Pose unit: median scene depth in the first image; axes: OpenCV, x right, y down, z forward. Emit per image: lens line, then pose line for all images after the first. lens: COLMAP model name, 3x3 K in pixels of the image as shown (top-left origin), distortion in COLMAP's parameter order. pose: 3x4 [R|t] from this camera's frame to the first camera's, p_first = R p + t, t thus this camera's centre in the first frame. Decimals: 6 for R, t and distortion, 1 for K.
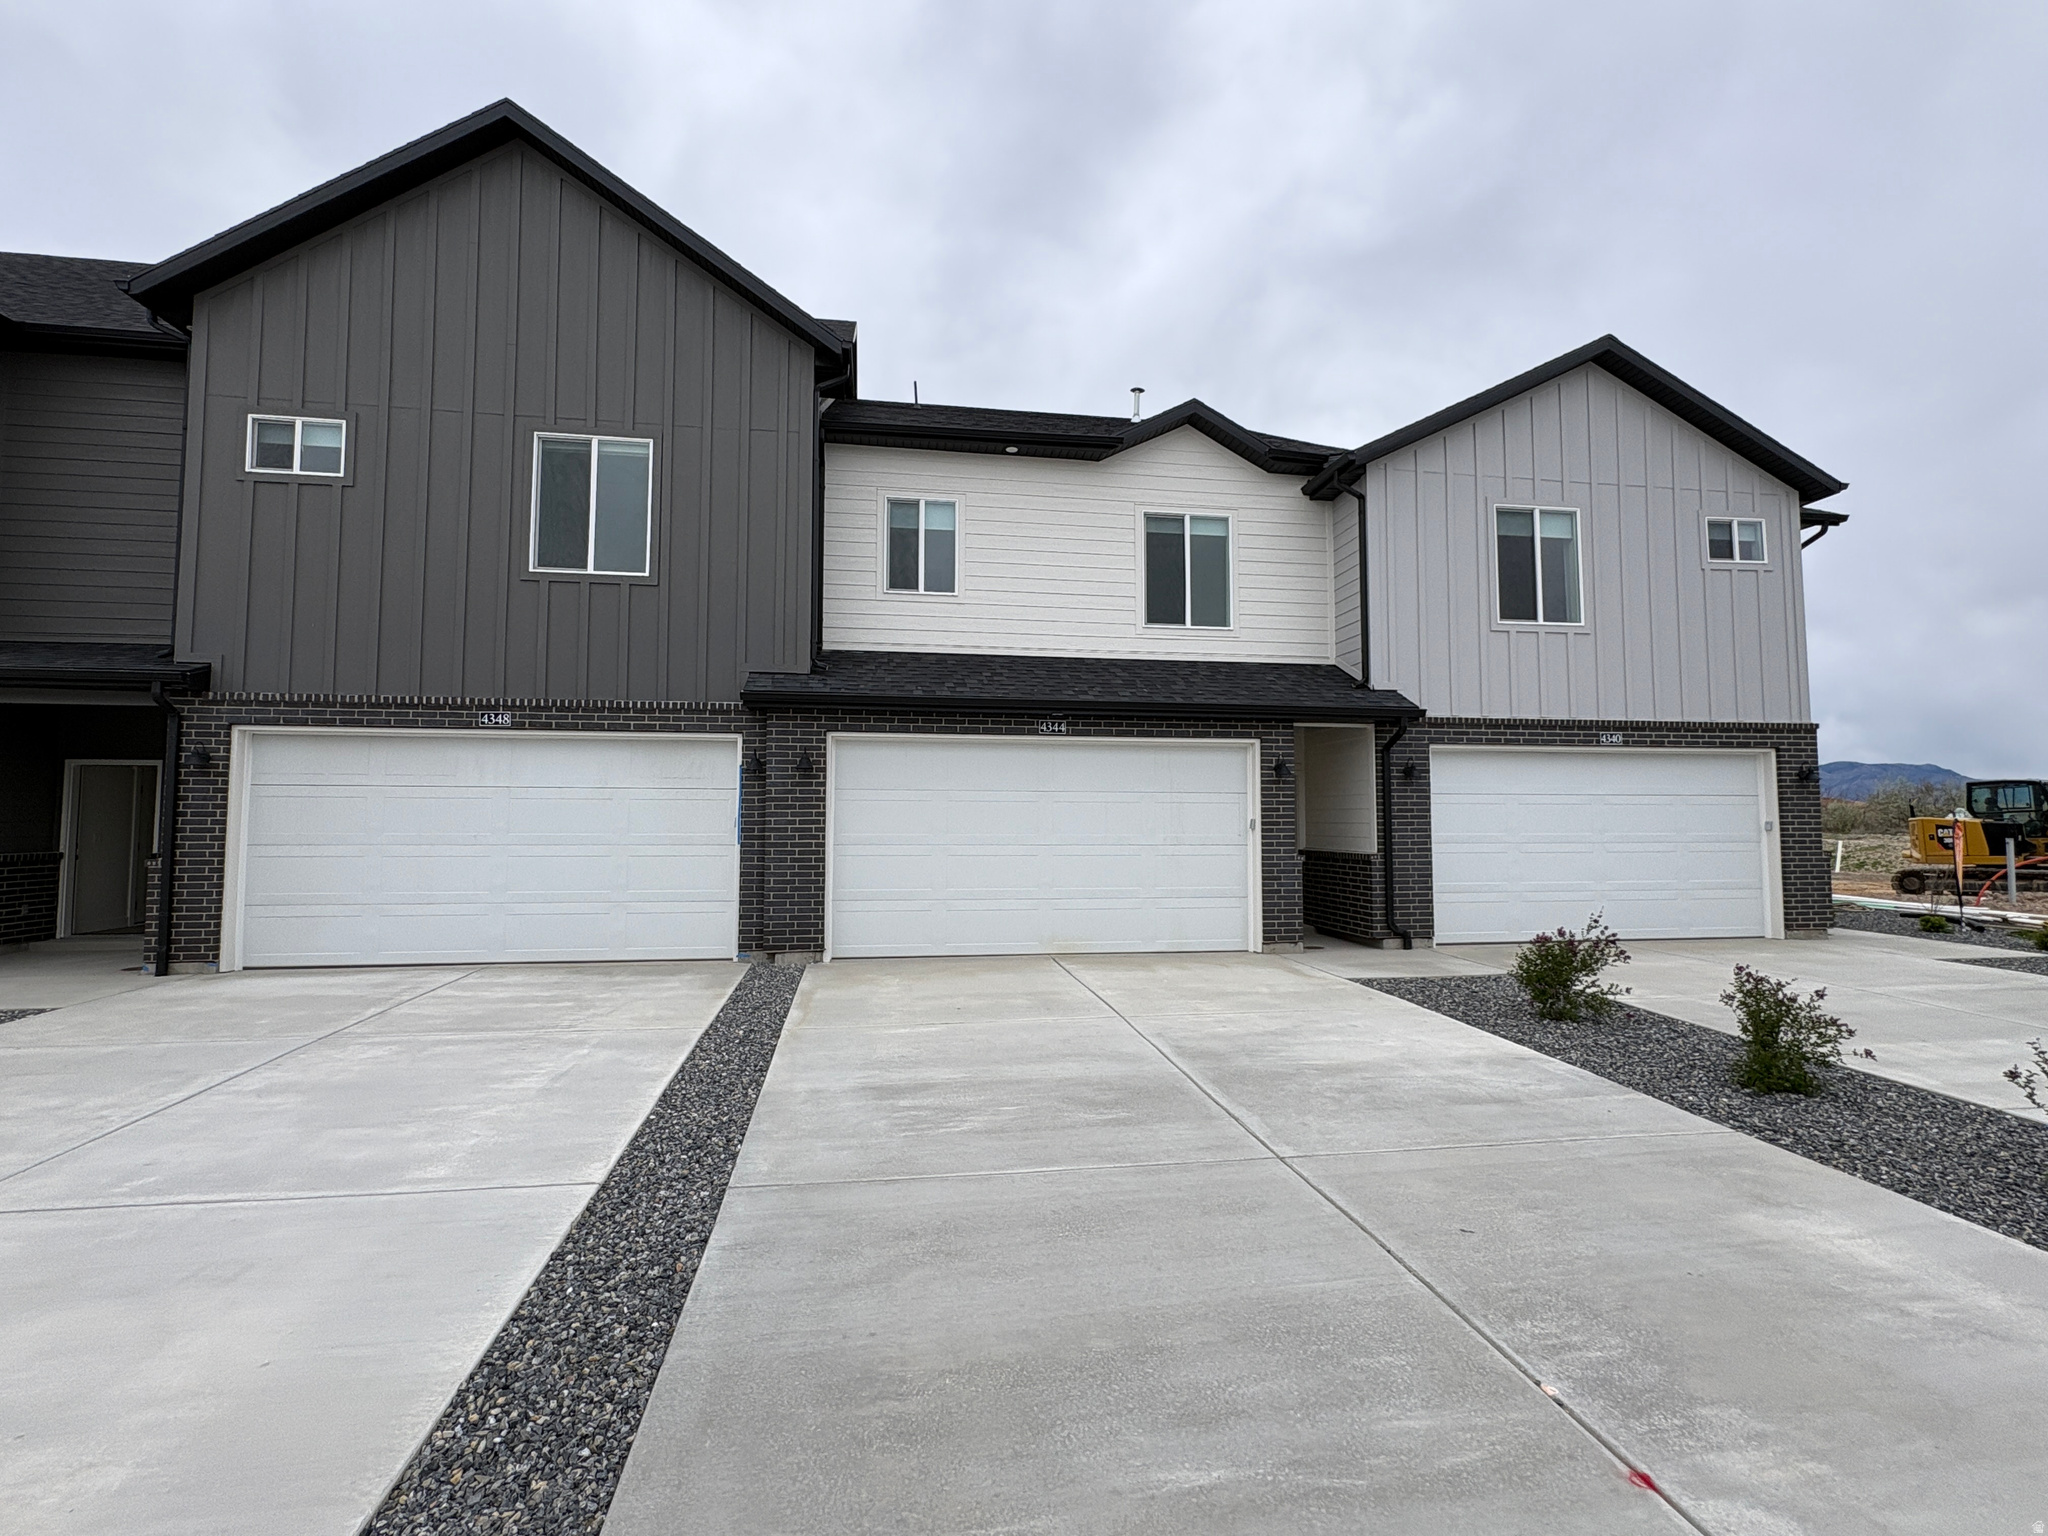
lens RADIAL K [[940.7, 0, 1024.0], [0, 940.7, 768.0], [0, 0, 1]] dist [0.002421, -0.000709]
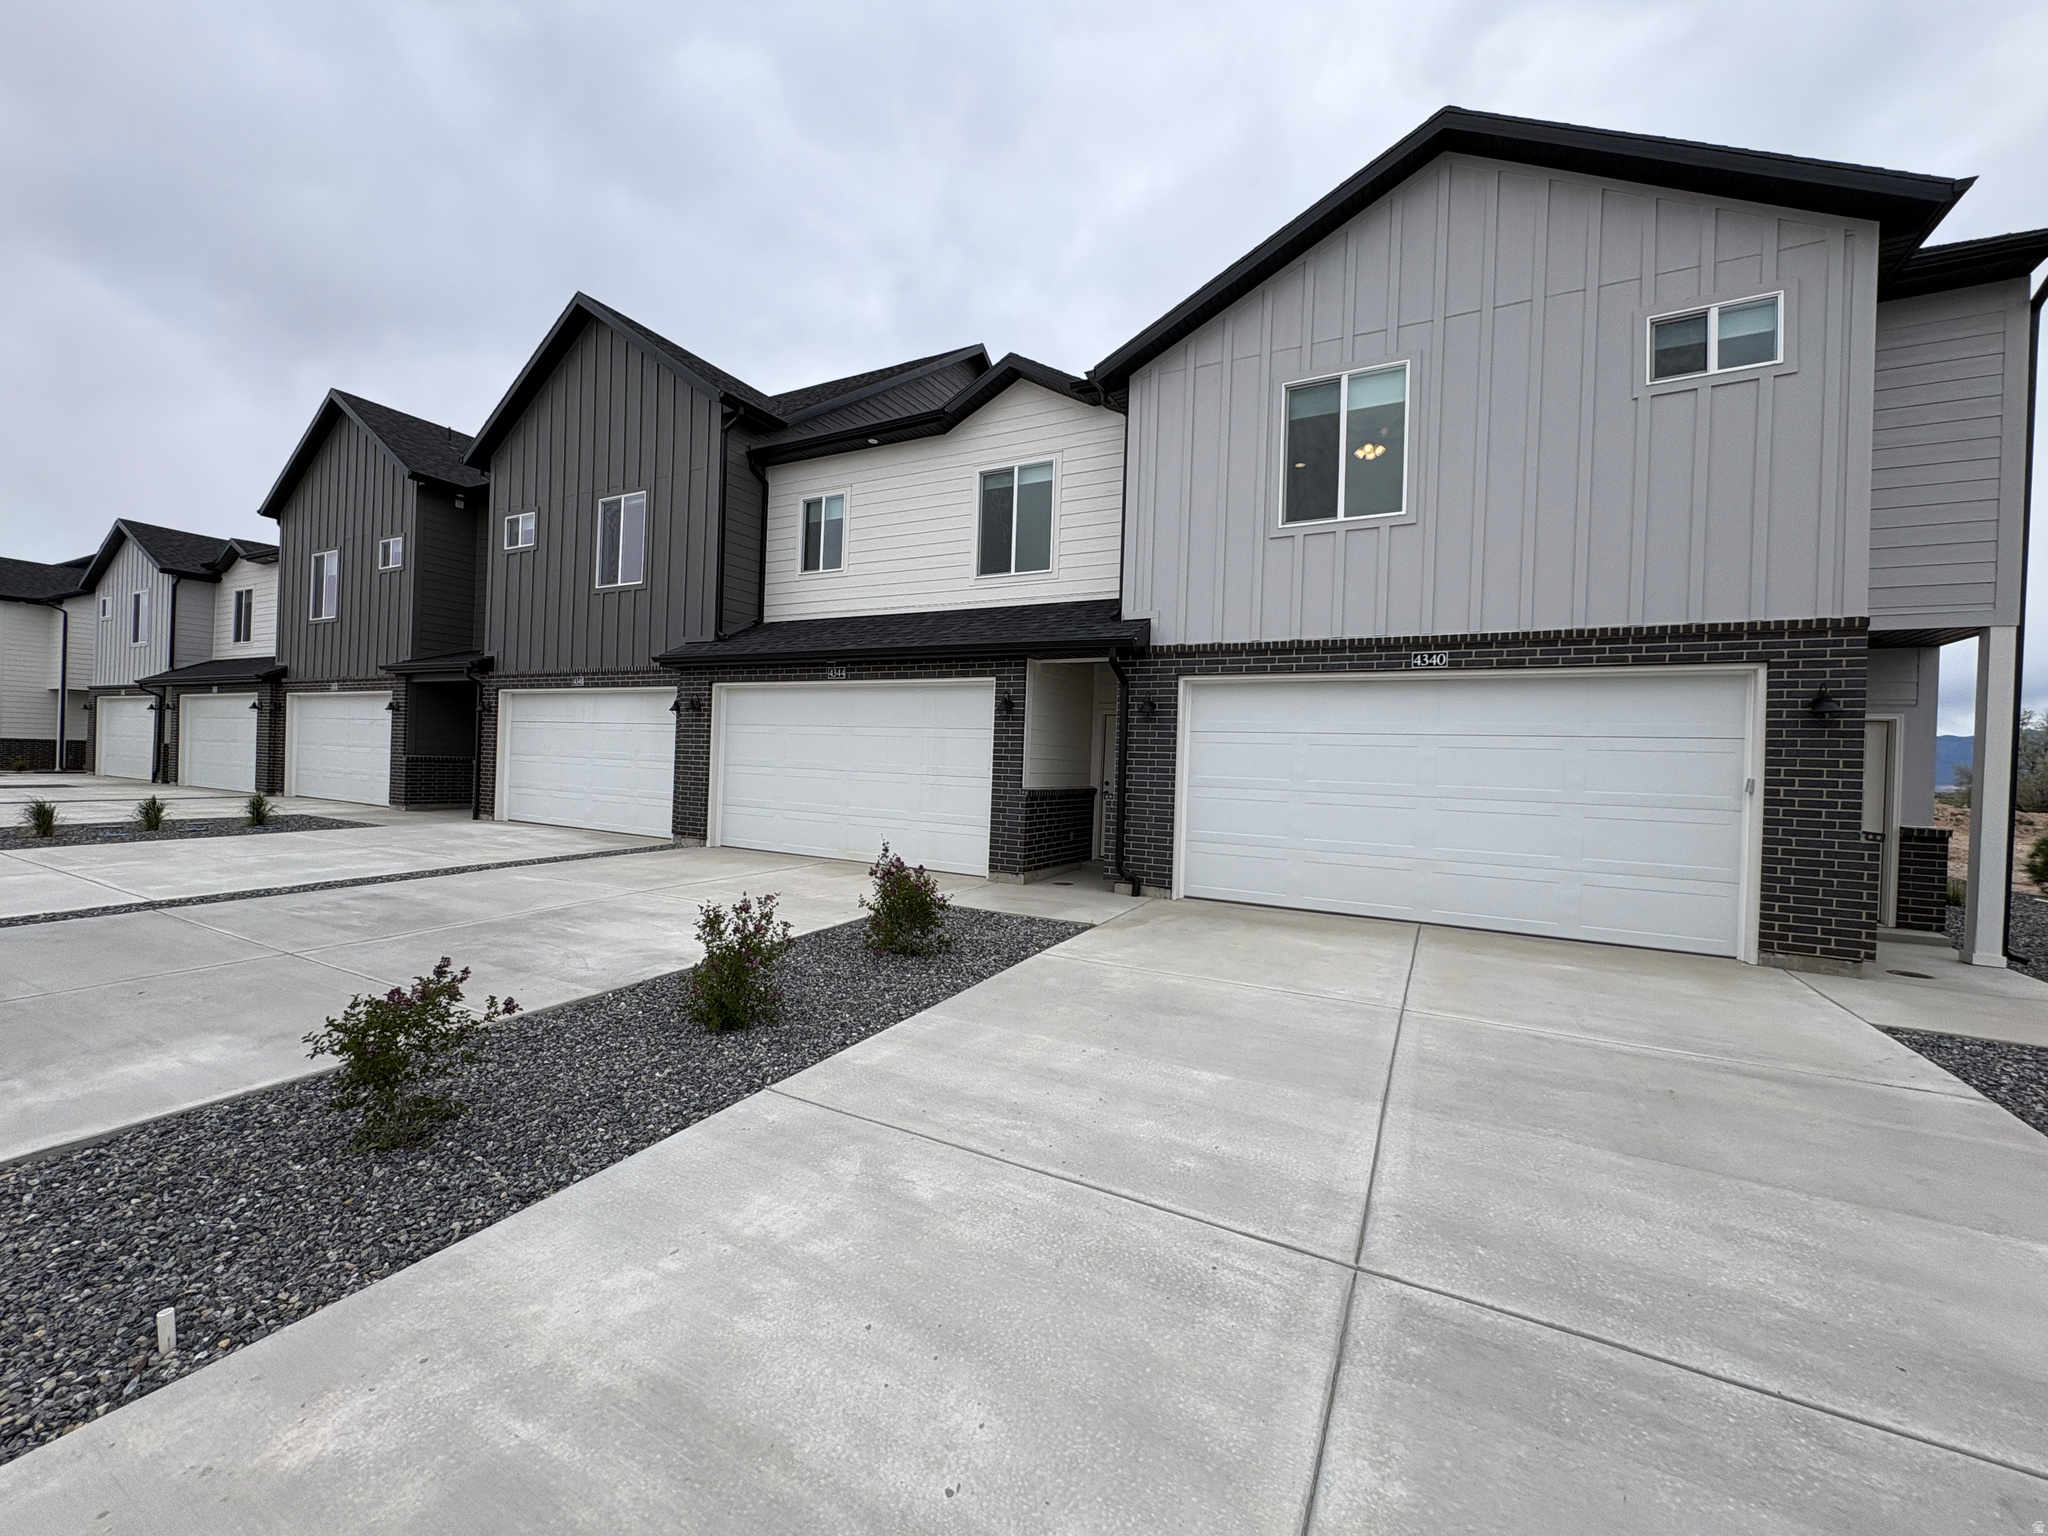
lens RADIAL K [[816.9, 0, 1024.0], [0, 816.9, 768.0], [0, 0, 1]] dist [0.000572, 0.000244]
pose [[0.792774, 0.030300, -0.608762, 0.782031], [-0.002014, 0.998888, 0.047095, 0.025879], [0.609512, -0.036110, 0.791954, 0.281762]]
